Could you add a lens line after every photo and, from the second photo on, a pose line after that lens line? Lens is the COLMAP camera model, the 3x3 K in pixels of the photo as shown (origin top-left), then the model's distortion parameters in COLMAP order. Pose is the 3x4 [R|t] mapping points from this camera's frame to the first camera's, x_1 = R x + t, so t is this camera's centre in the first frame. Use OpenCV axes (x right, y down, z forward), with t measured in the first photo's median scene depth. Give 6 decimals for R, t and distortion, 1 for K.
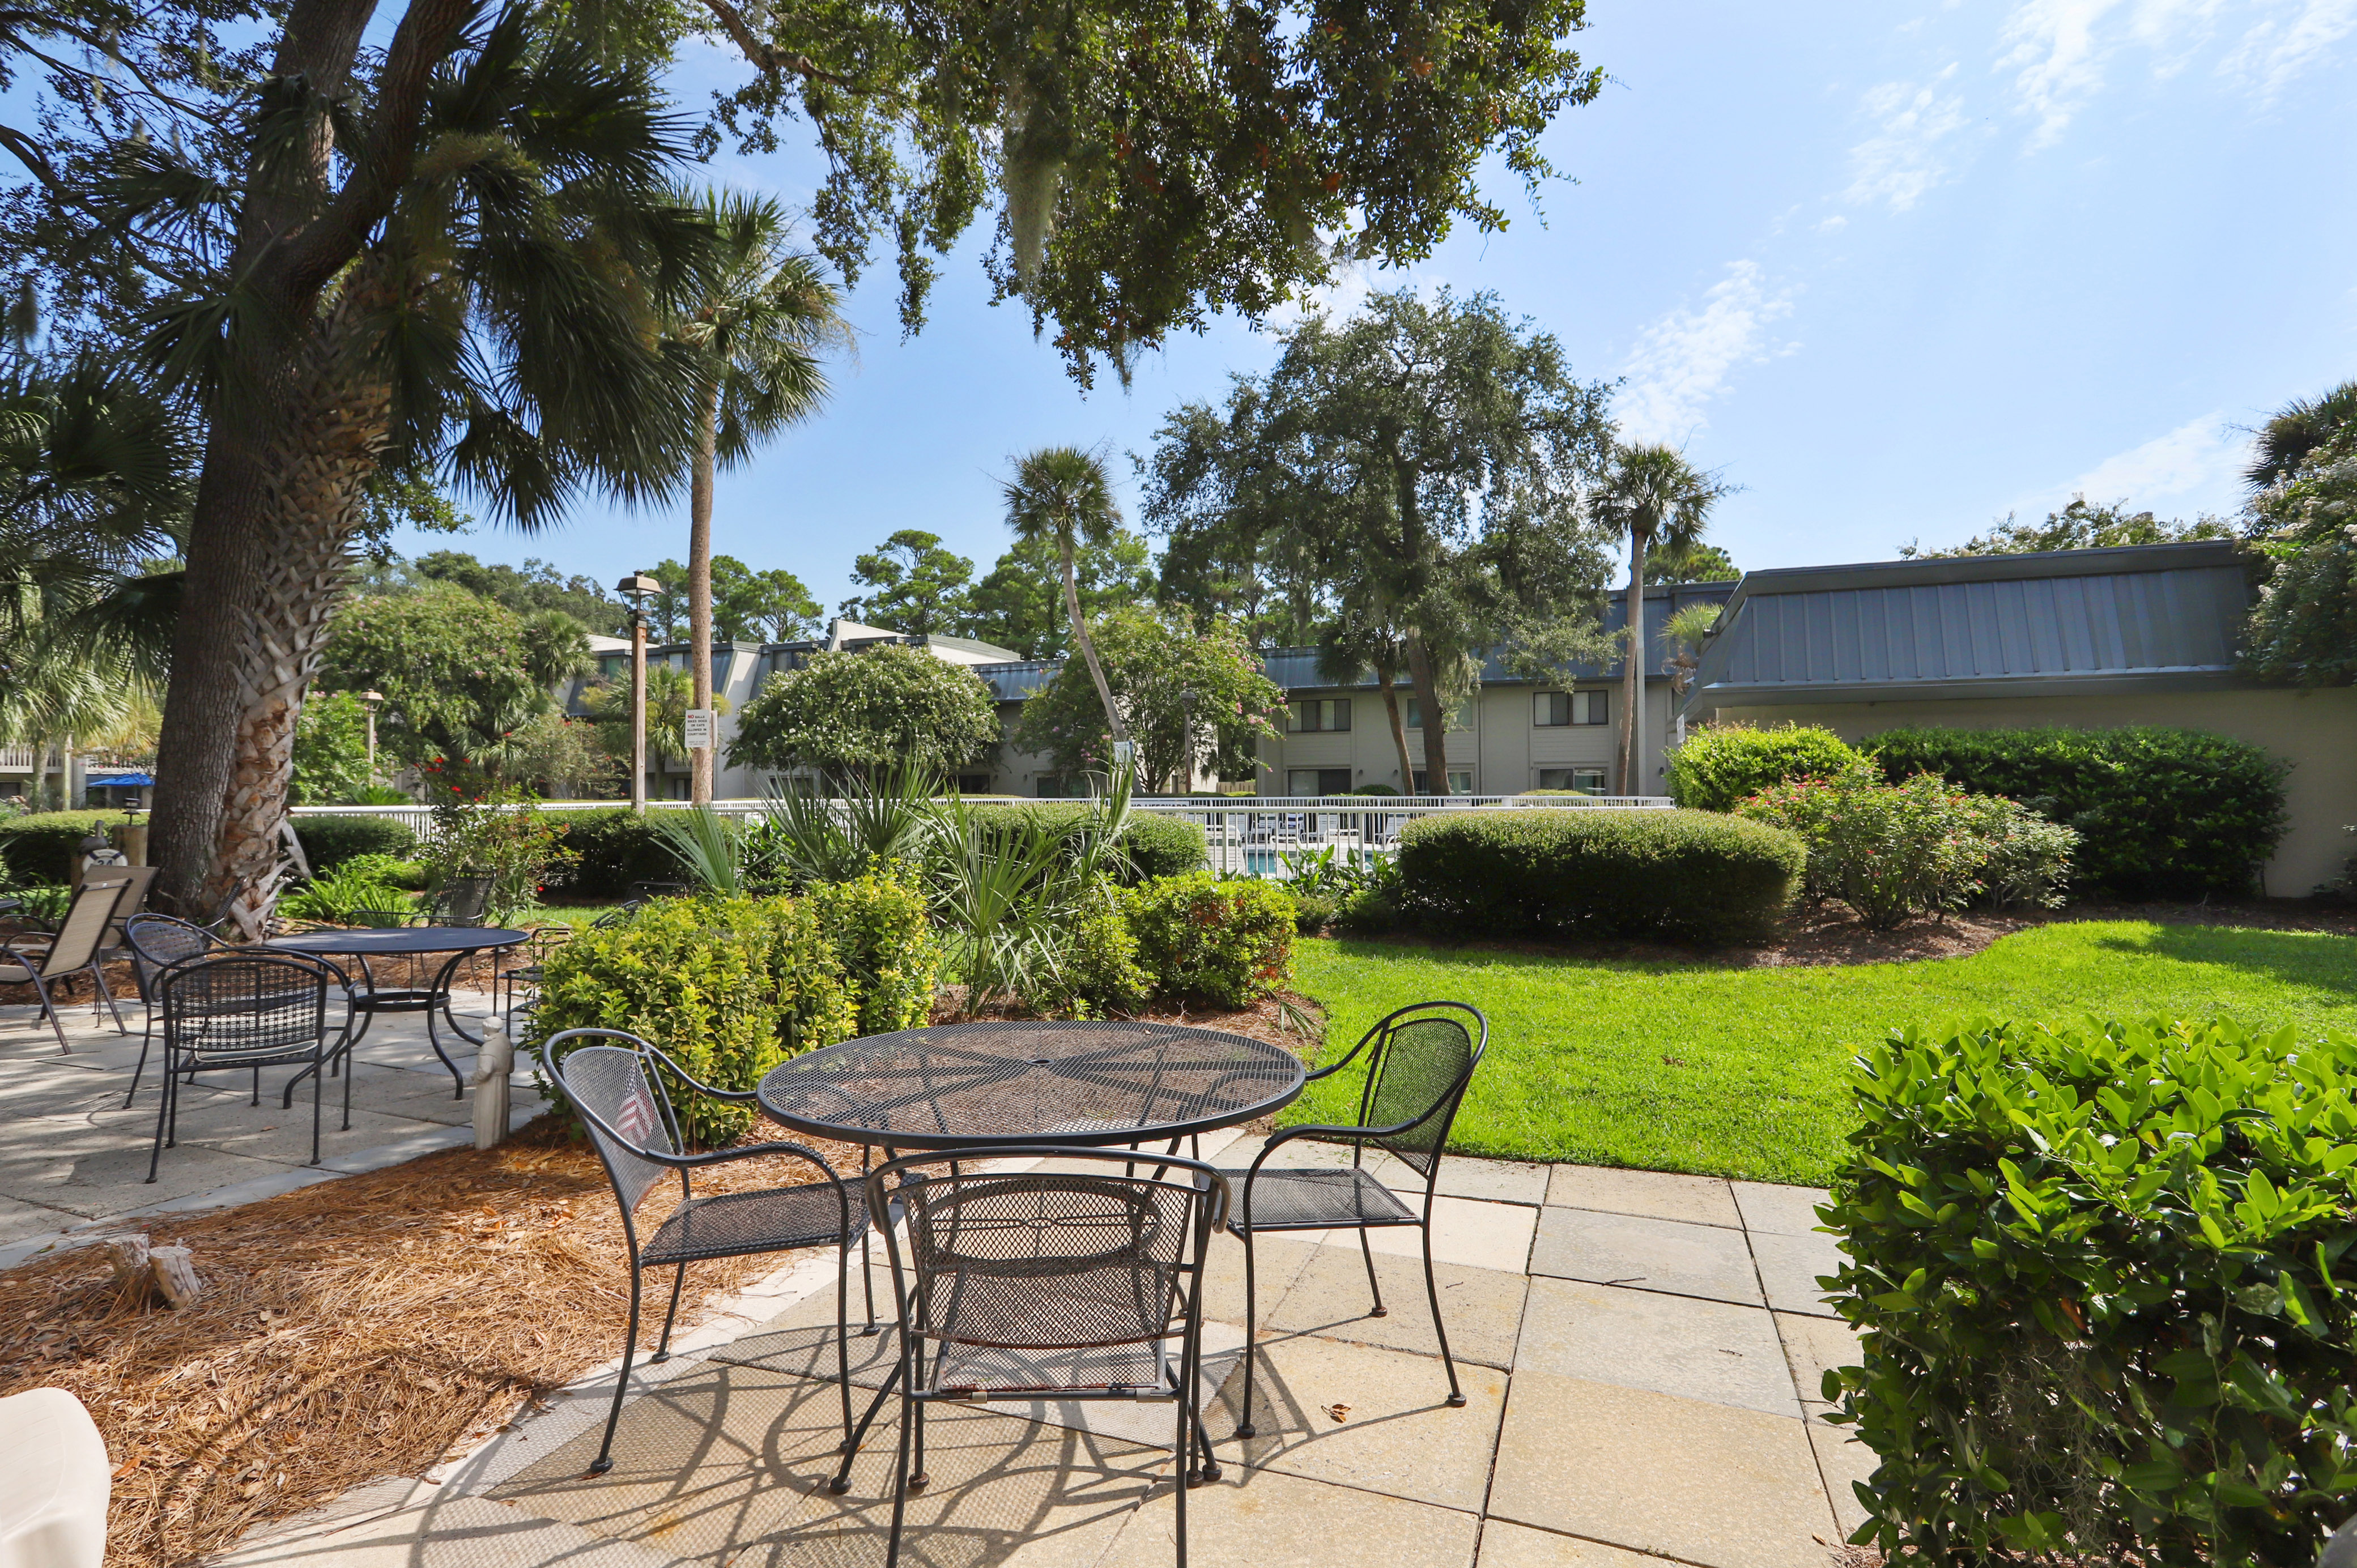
lens RADIAL K [[1149.4, 0, 1177.3], [0, 1149.4, 780.6], [0, 0, 1]] dist [-0.002110, -0.000329]
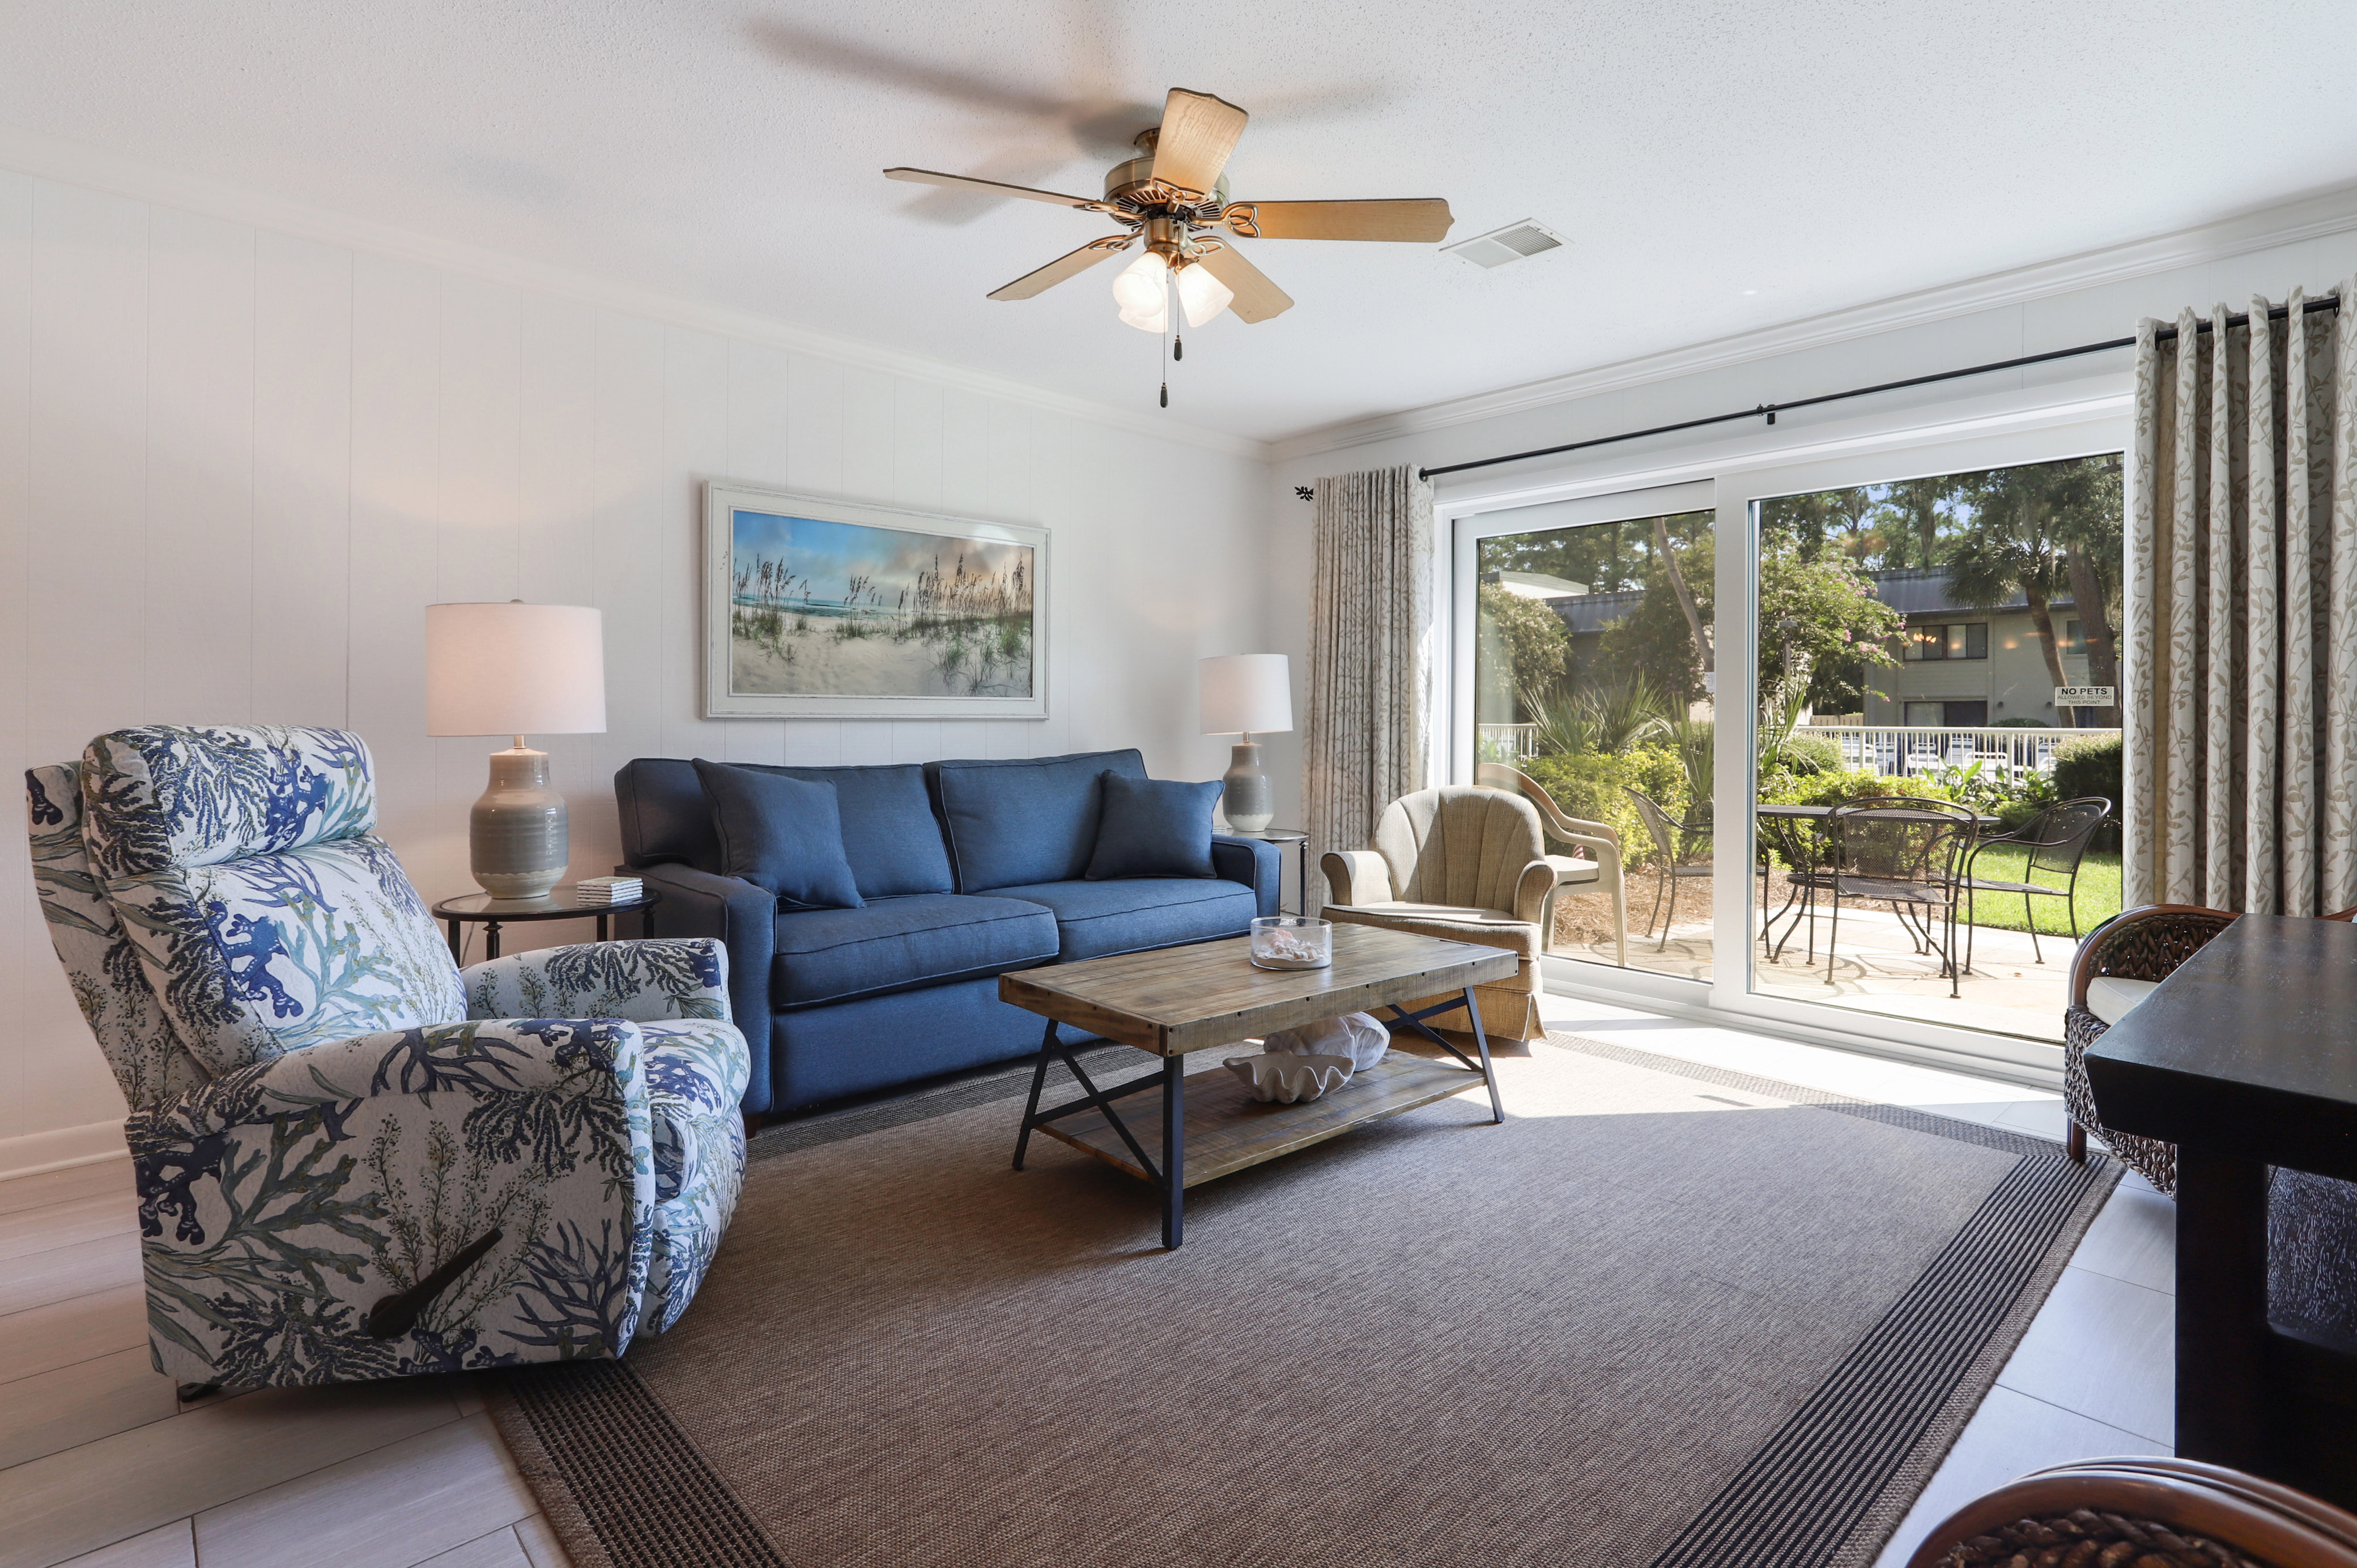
lens RADIAL K [[1149.4, 0, 1137.8], [0, 1149.4, 723.4], [0, 0, 1]] dist [-0.002110, -0.000329]
pose [[0.885944, 0.015431, -0.463535, -0.023182], [-0.010757, 0.999861, 0.012725, 0.004120], [0.463667, -0.006288, 0.885987, -0.116944]]
